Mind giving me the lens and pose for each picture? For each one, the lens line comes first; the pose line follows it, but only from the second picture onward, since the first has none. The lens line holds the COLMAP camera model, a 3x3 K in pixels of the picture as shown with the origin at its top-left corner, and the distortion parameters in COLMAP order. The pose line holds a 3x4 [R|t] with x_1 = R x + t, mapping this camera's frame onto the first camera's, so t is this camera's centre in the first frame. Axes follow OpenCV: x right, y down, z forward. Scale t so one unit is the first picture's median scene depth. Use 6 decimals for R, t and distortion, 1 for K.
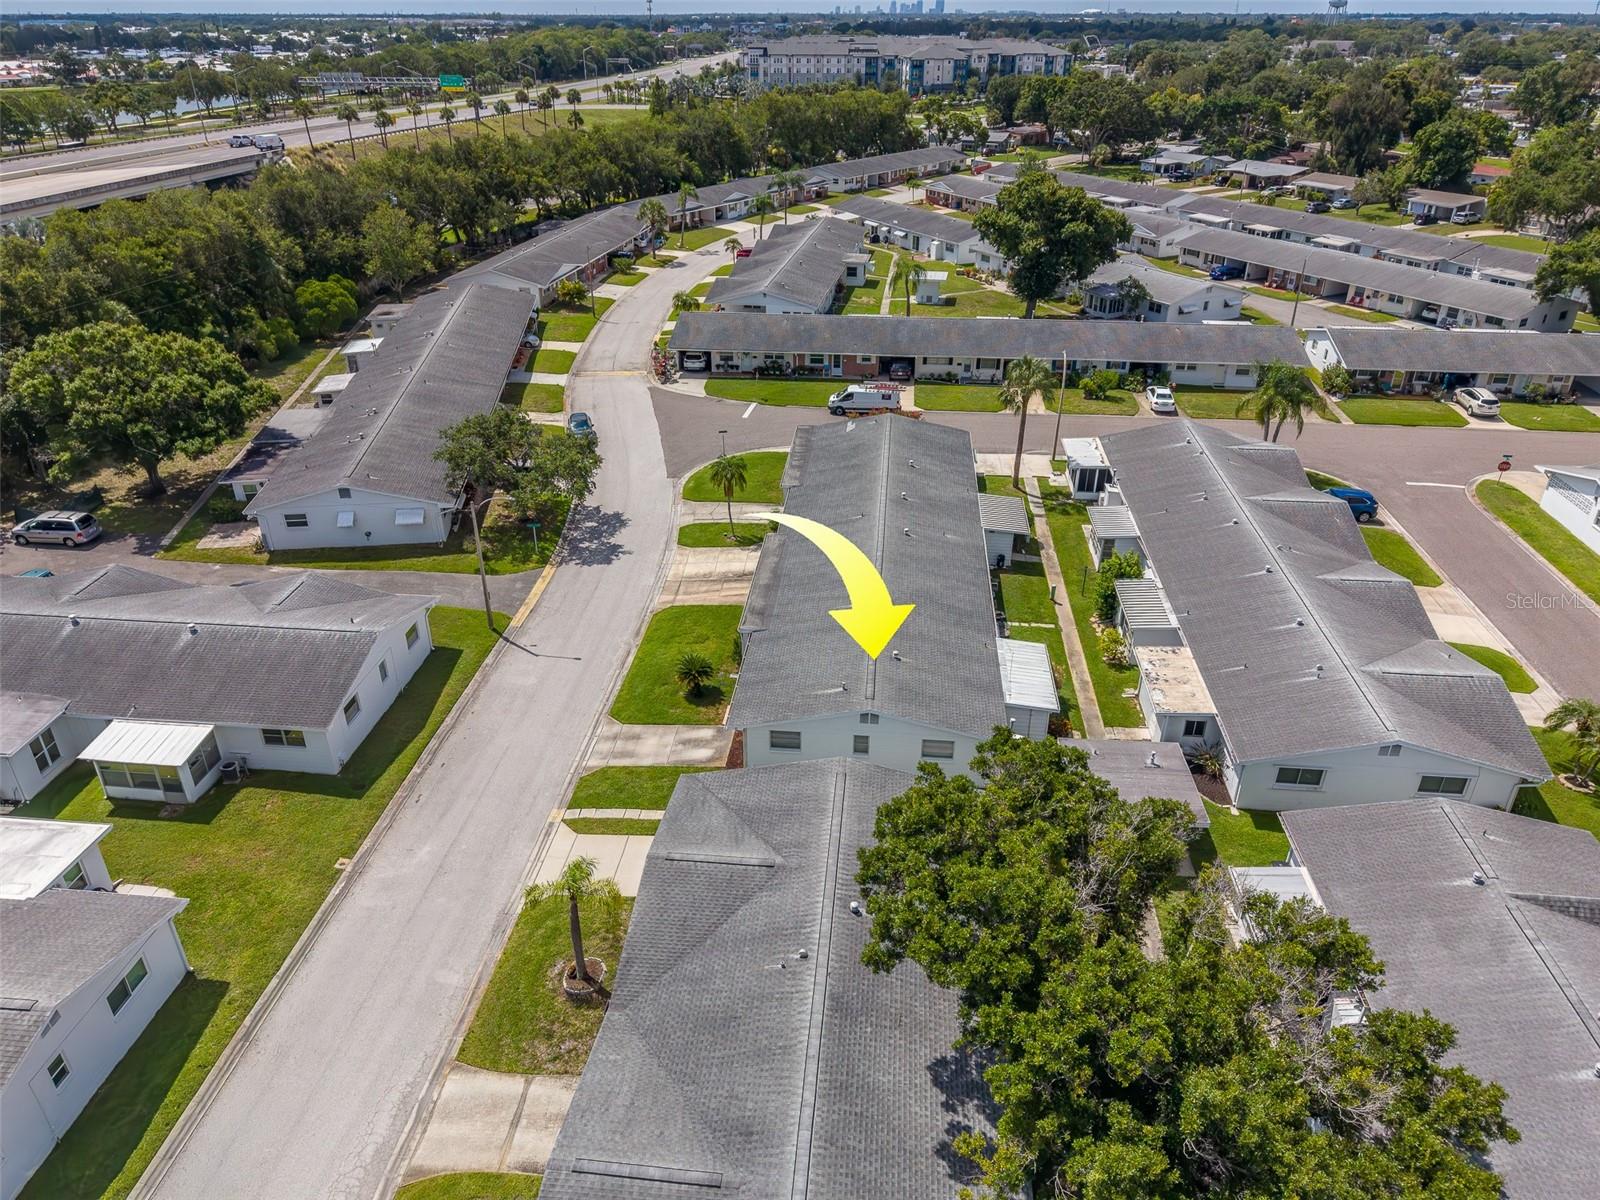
lens RADIAL K [[1061.6, 0, 780.6], [0, 1061.6, 632.7], [0, 0, 1]] dist [0.048518, -0.042054]
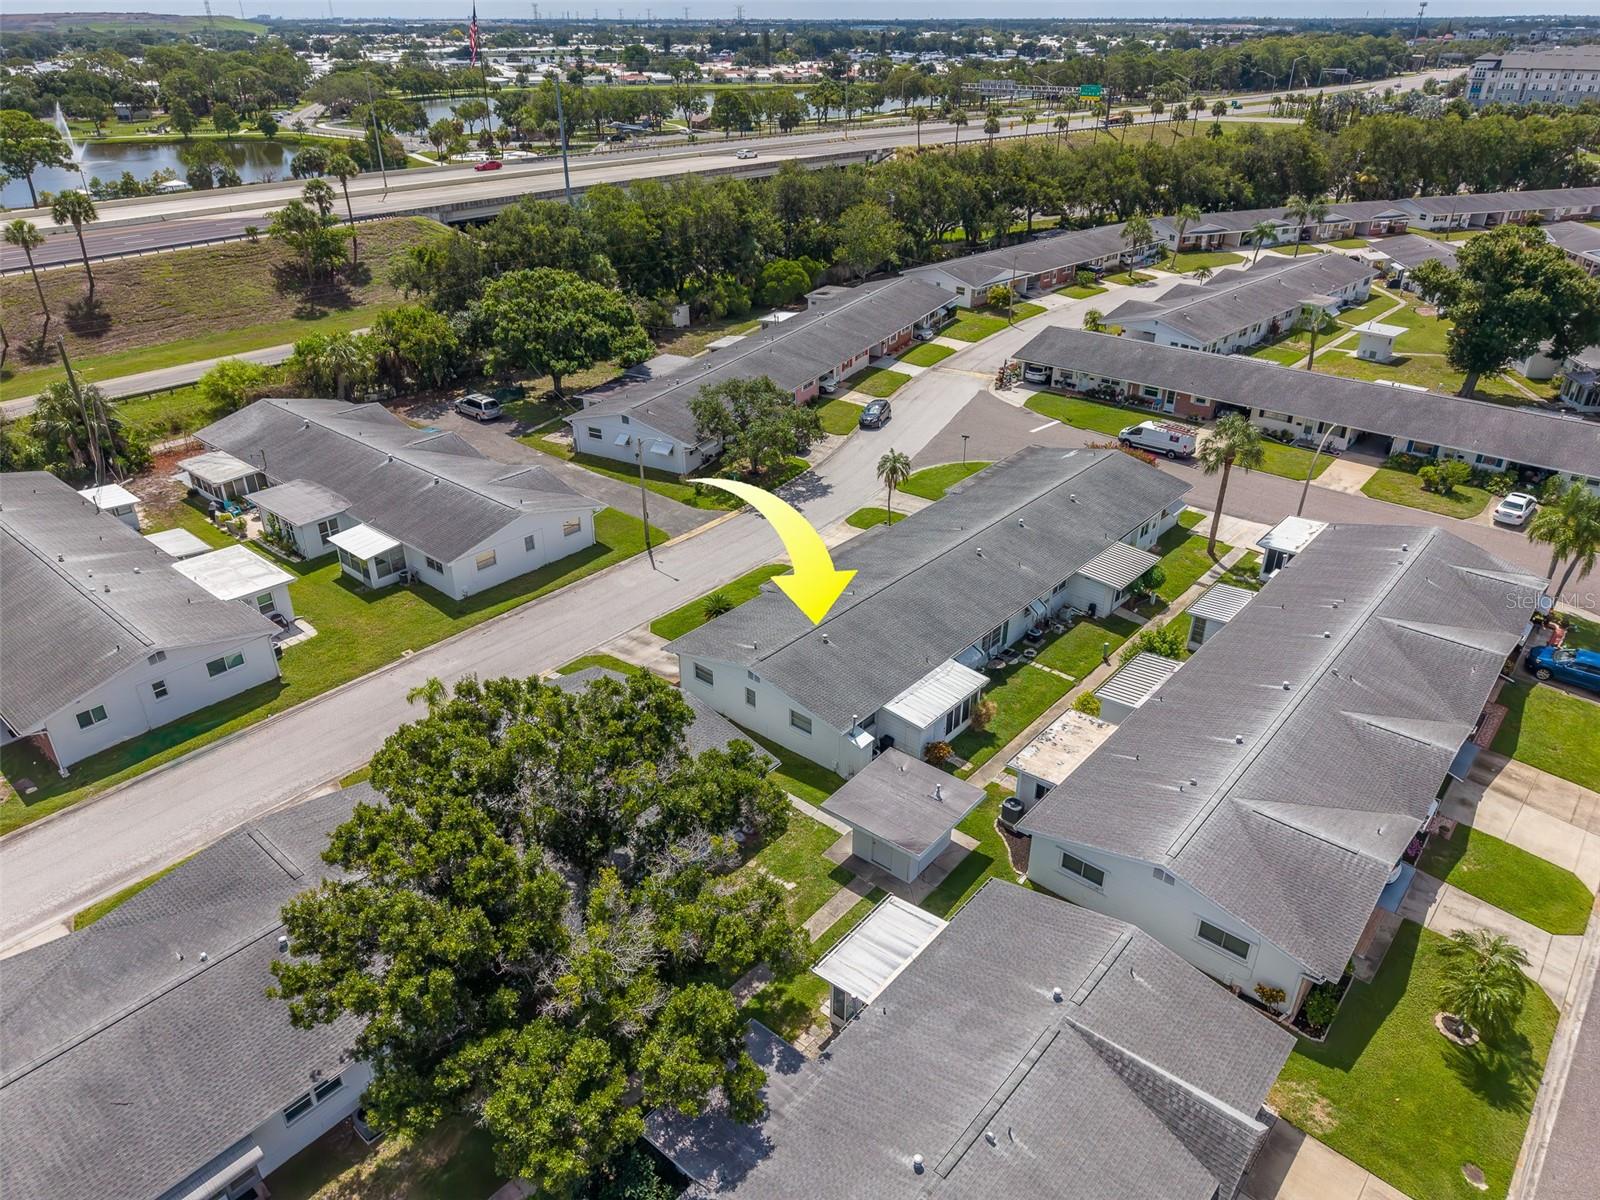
lens RADIAL K [[1028.8, 0, 791.4], [0, 1028.8, 643.6], [0, 0, 1]] dist [0.039534, -0.037083]
pose [[0.819916, 0.295429, -0.490367, 0.327214], [-0.286066, 0.953382, 0.096064, -0.035911], [0.495887, 0.061513, 0.866206, 0.027833]]
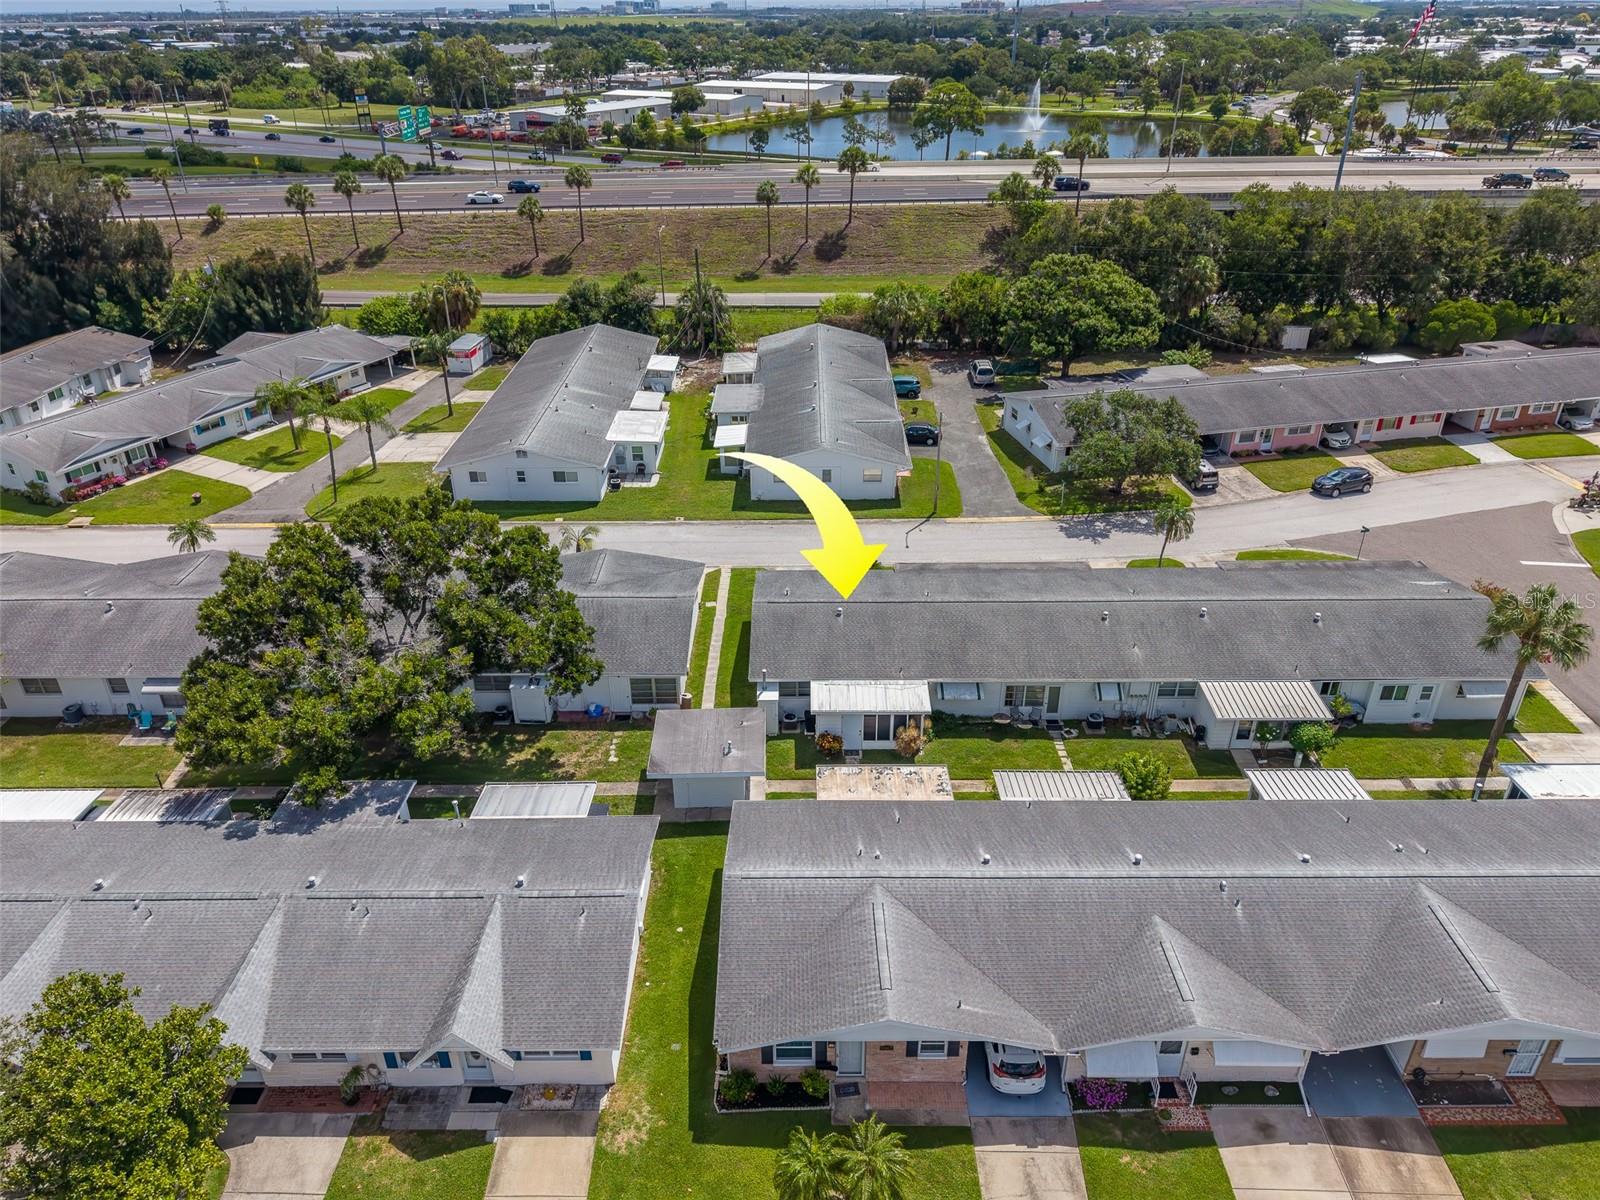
lens RADIAL K [[1055.3, 0, 803.9], [0, 1055.3, 618.4], [0, 0, 1]] dist [0.035088, -0.038649]
pose [[0.102654, 0.495649, -0.862435, 0.592578], [-0.489683, 0.779861, 0.389907, -0.216717], [0.865836, 0.382295, 0.322767, 0.321374]]
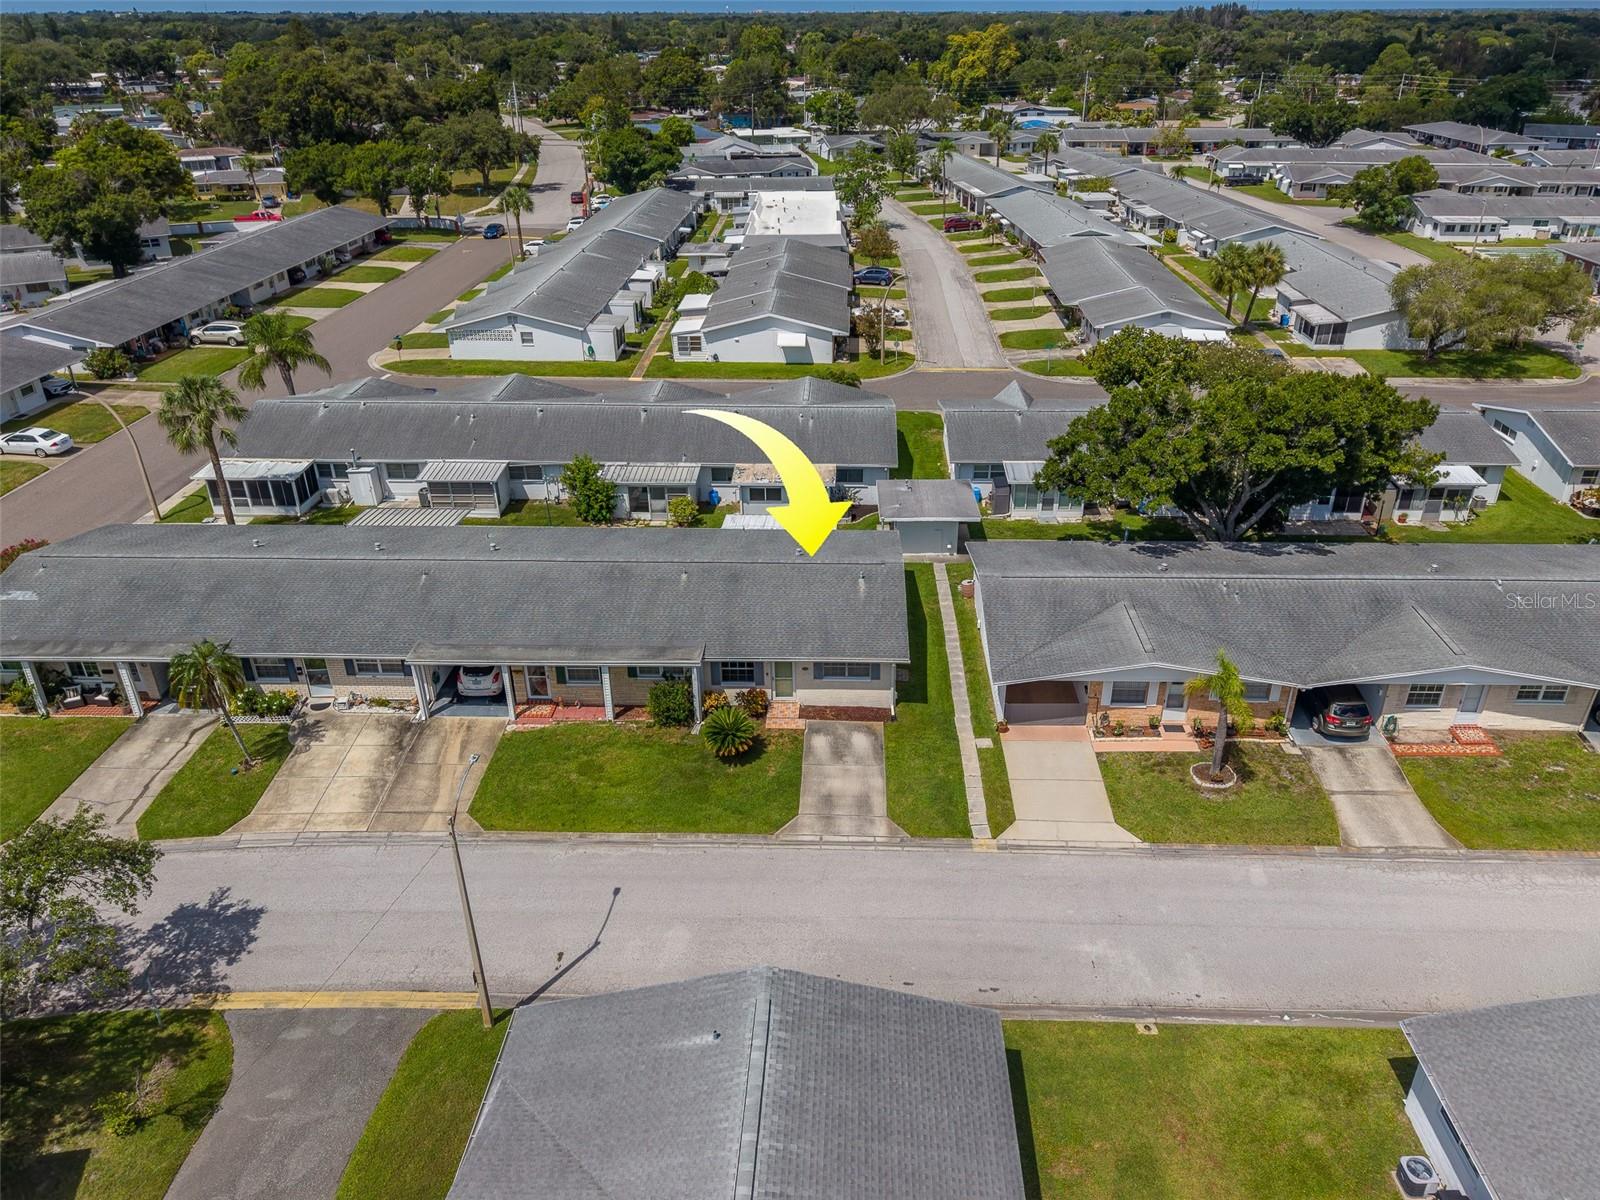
lens RADIAL K [[1103.7, 0, 848.8], [0, 1103.7, 568.1], [0, 0, 1]] dist [0.032399, -0.038320]
pose [[-0.090867, -0.444933, 0.890942, -0.435980], [0.500601, 0.752987, 0.427095, -0.203940], [-0.860896, 0.484815, 0.154312, 0.435531]]
